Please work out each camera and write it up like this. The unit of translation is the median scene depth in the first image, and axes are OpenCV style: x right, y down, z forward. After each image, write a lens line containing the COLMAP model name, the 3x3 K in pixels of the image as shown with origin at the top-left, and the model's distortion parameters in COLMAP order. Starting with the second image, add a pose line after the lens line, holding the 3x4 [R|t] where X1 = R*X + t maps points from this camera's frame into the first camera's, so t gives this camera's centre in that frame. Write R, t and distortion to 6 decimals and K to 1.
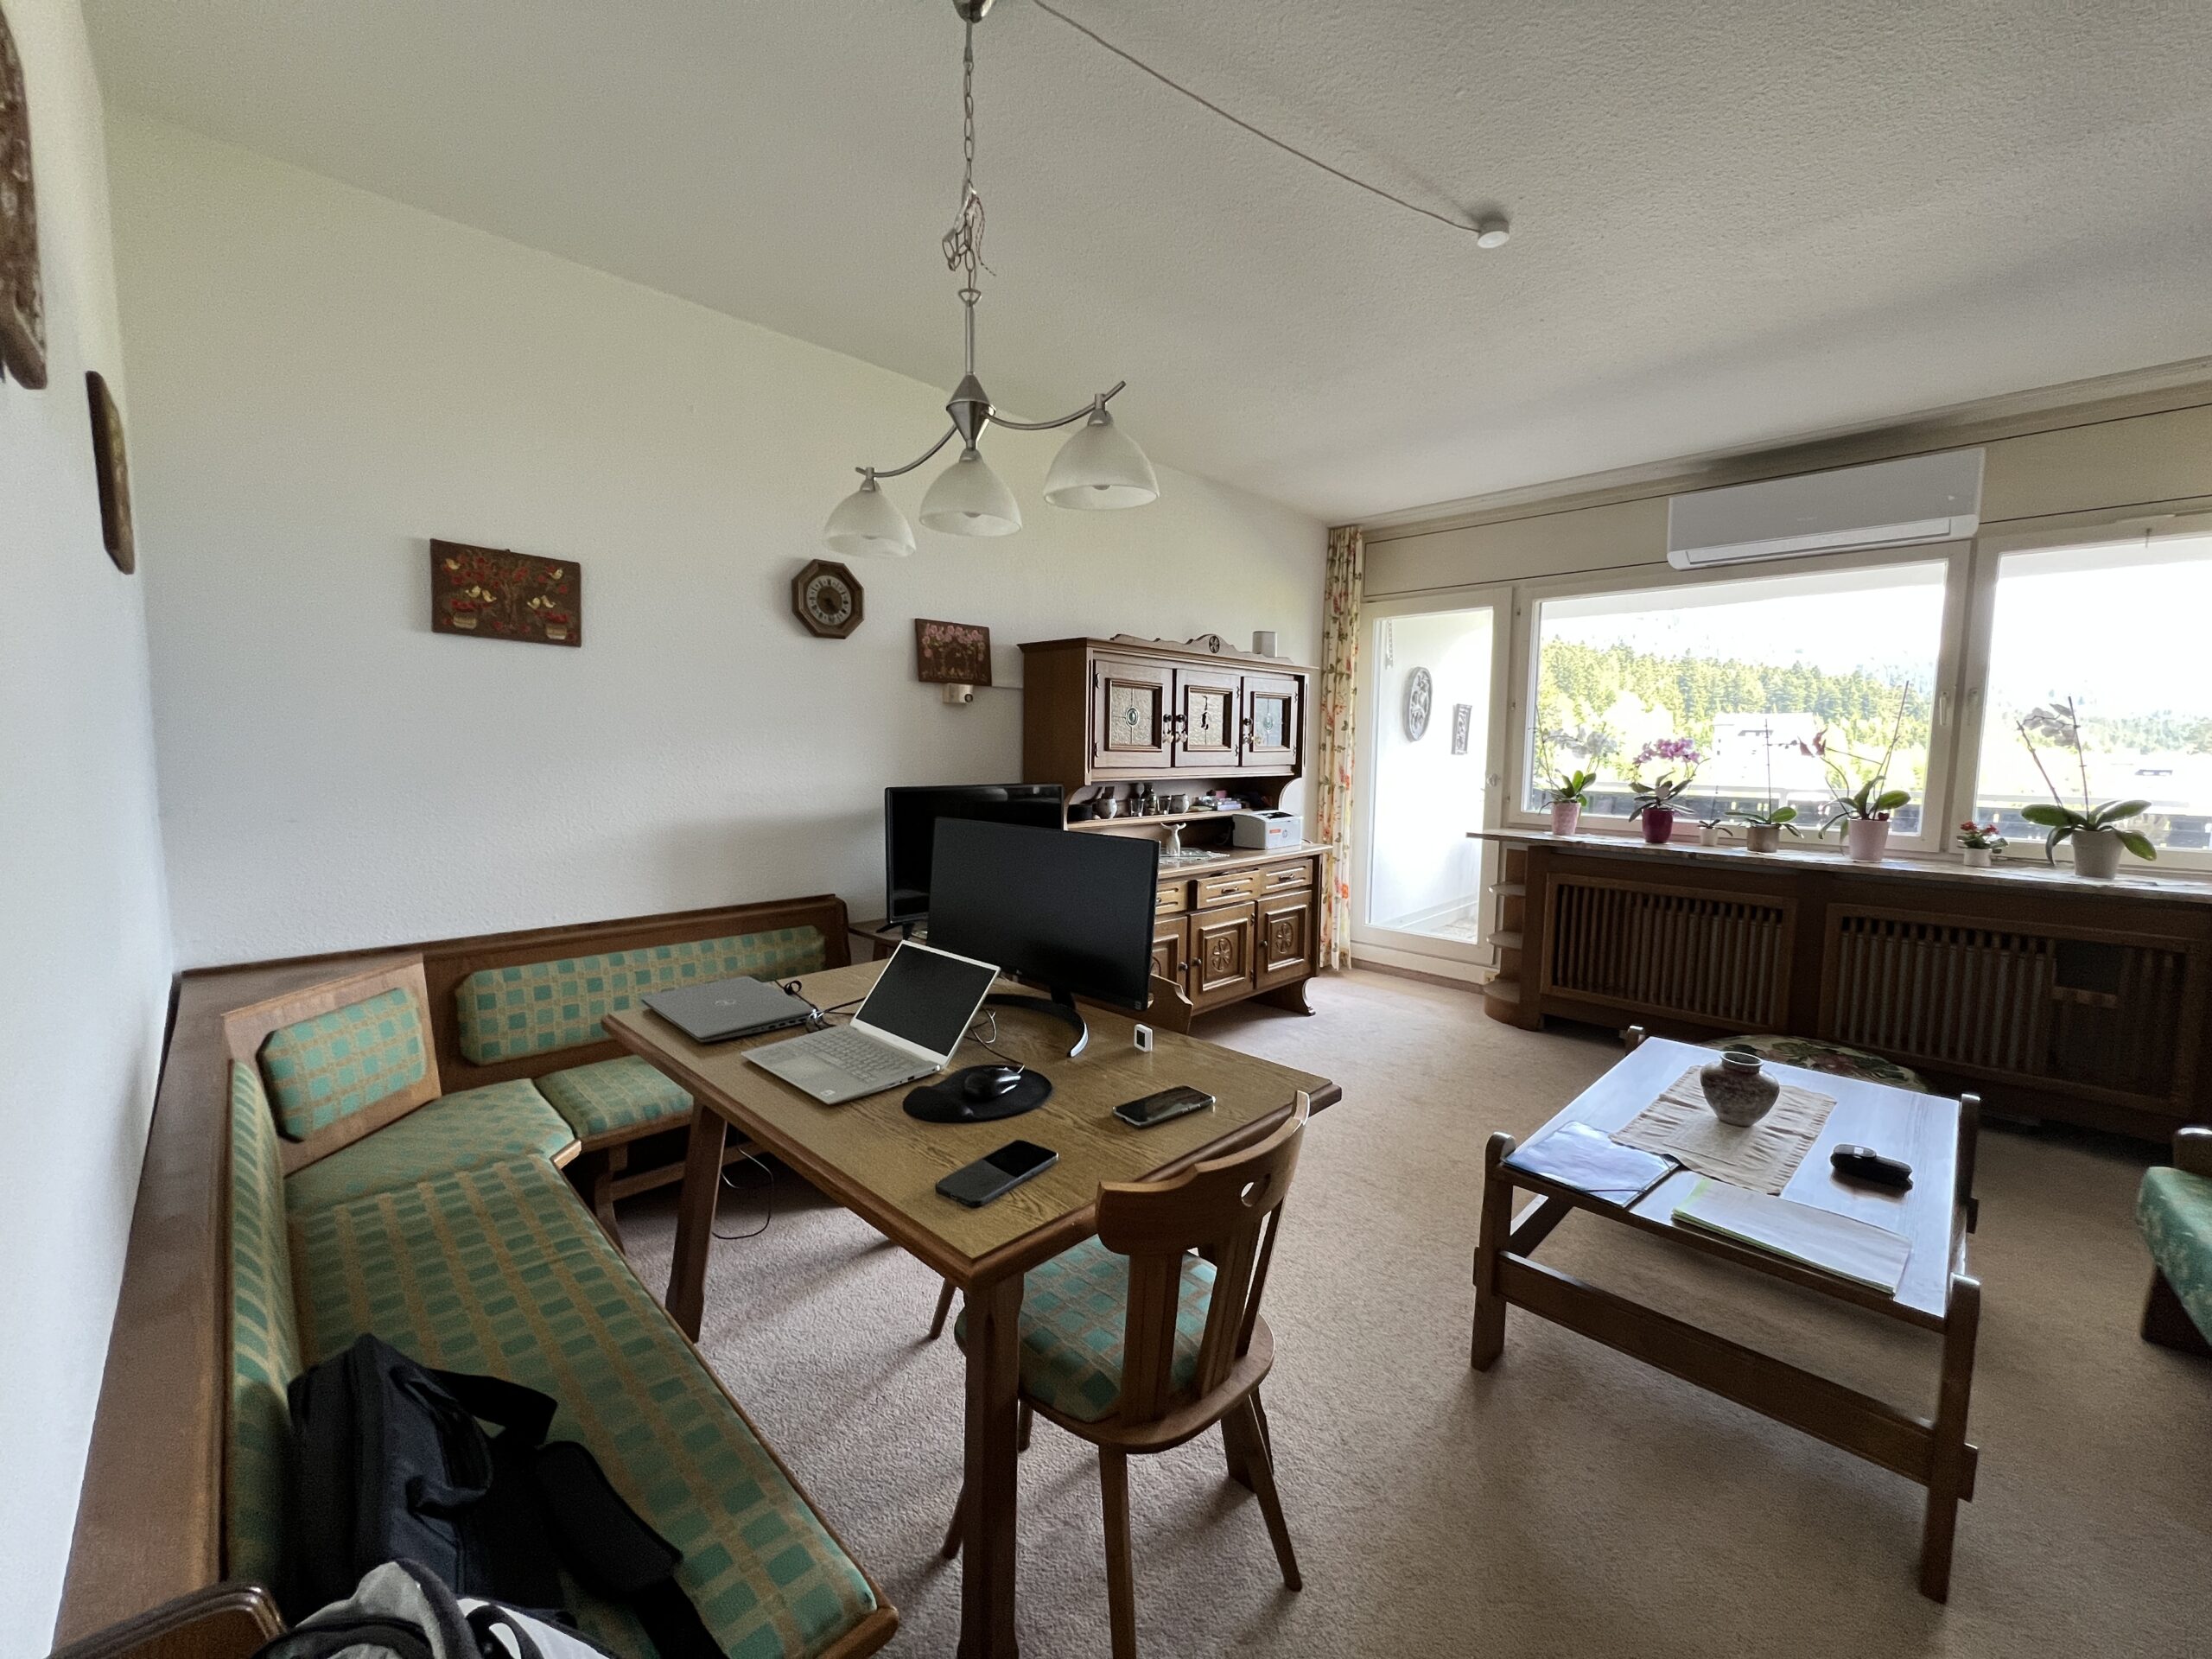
lens RADIAL K [[884.1, 0, 1110.7], [0, 884.1, 828.5], [0, 0, 1]] dist [-0.002960, 0.000517]
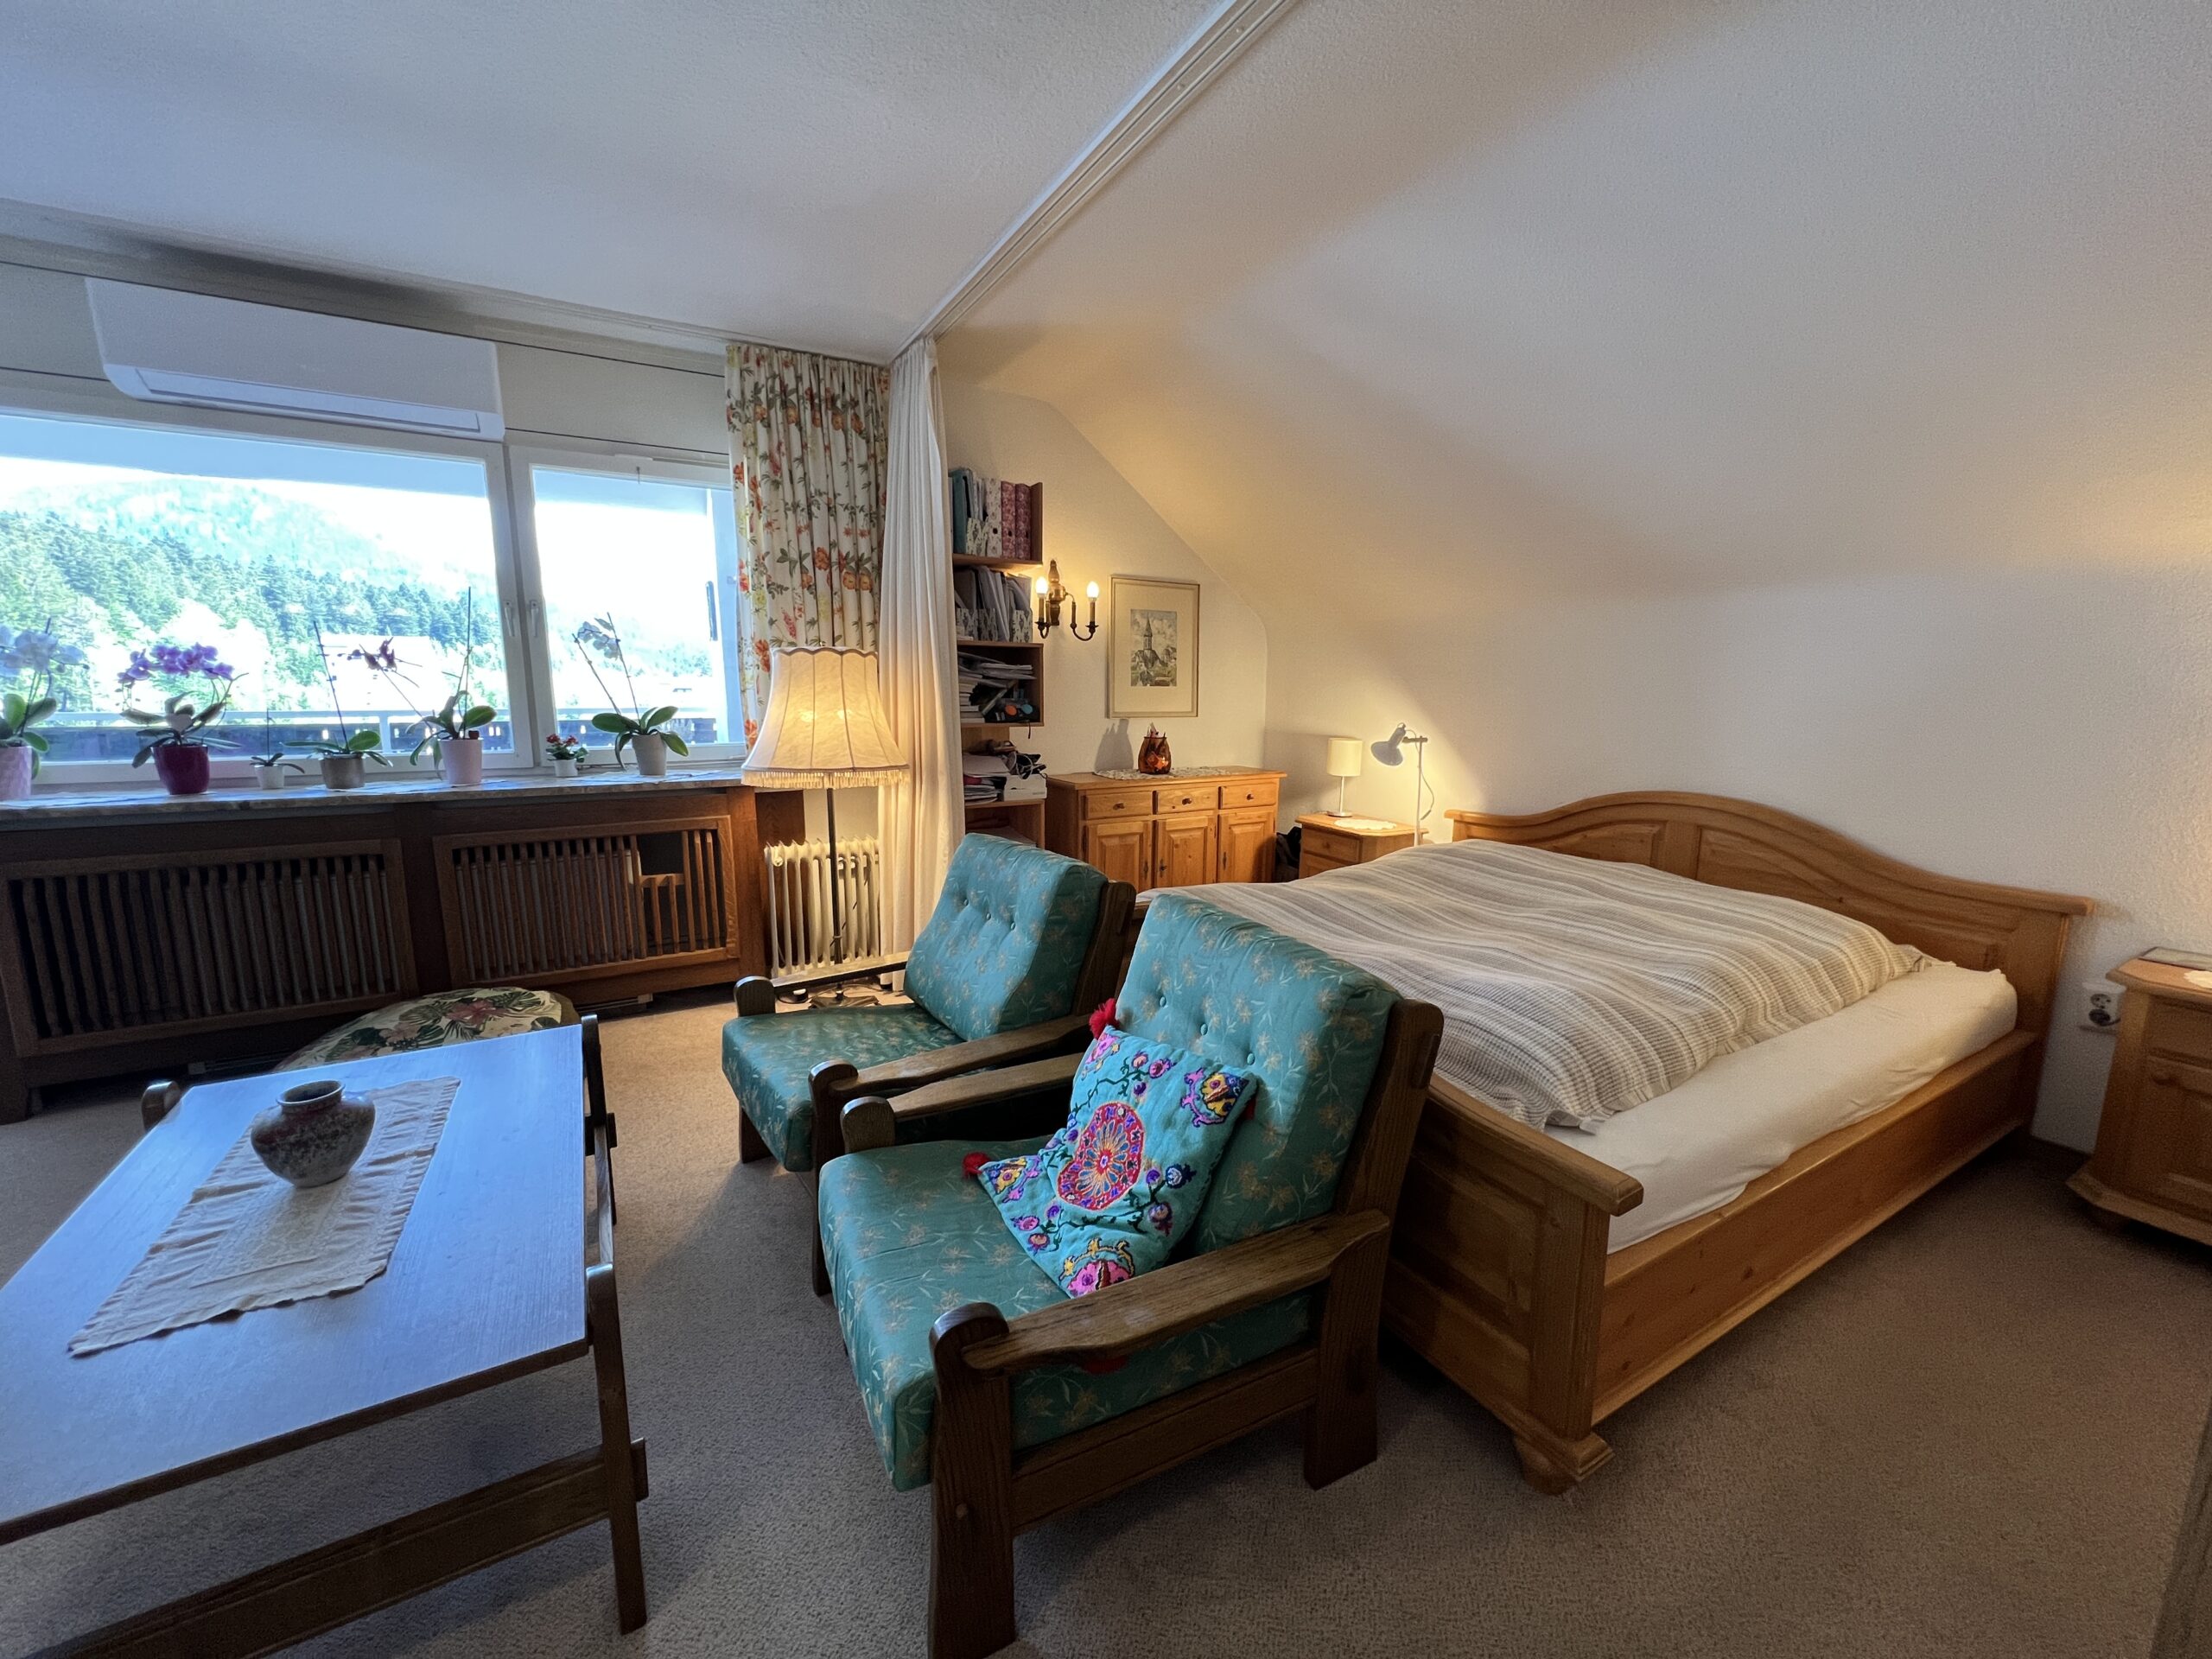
lens RADIAL K [[884.1, 0, 1110.7], [0, 884.1, 828.5], [0, 0, 1]] dist [-0.002960, 0.000517]
pose [[0.252979, -0.168824, 0.952628, 0.160796], [0.088453, 0.984569, 0.150995, 0.003015], [-0.963420, 0.046064, 0.264009, 0.126891]]
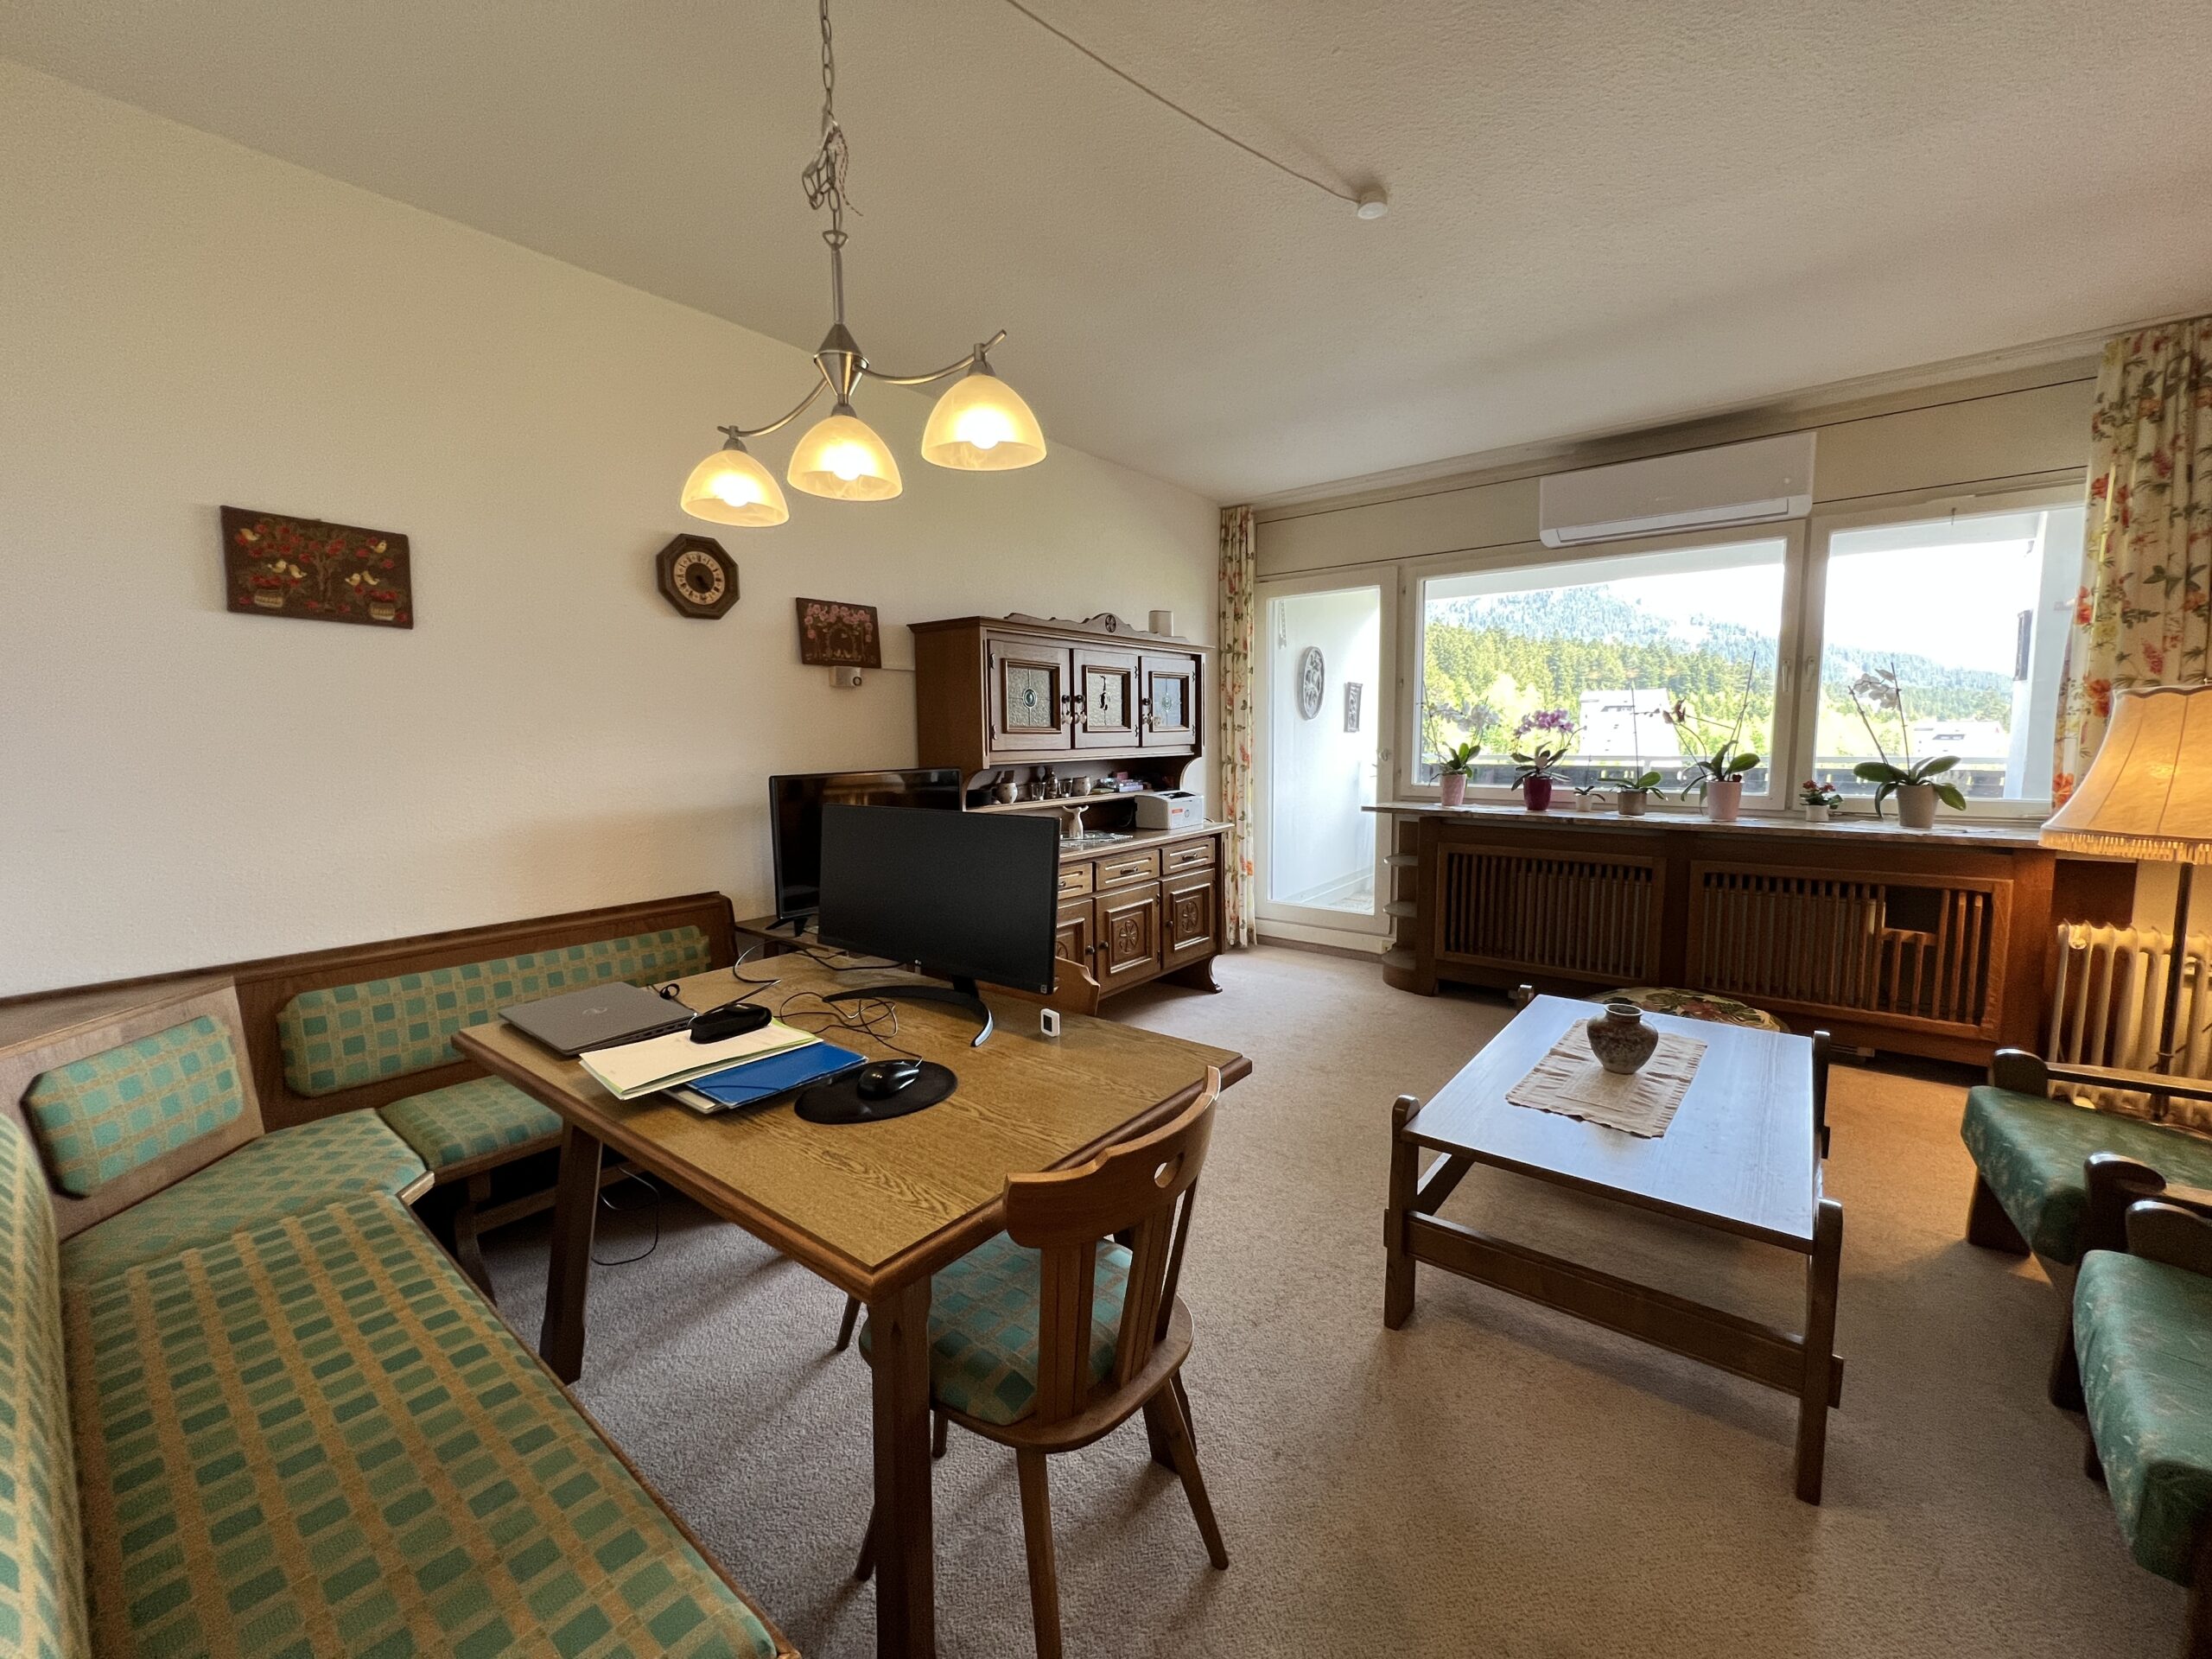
lens RADIAL K [[884.1, 0, 1110.7], [0, 884.1, 828.5], [0, 0, 1]] dist [-0.002960, 0.000517]
pose [[0.993561, -0.034595, 0.107888, 0.003281], [0.033108, 0.999331, 0.015539, 0.006347], [-0.108353, -0.011867, 0.994042, 0.017951]]
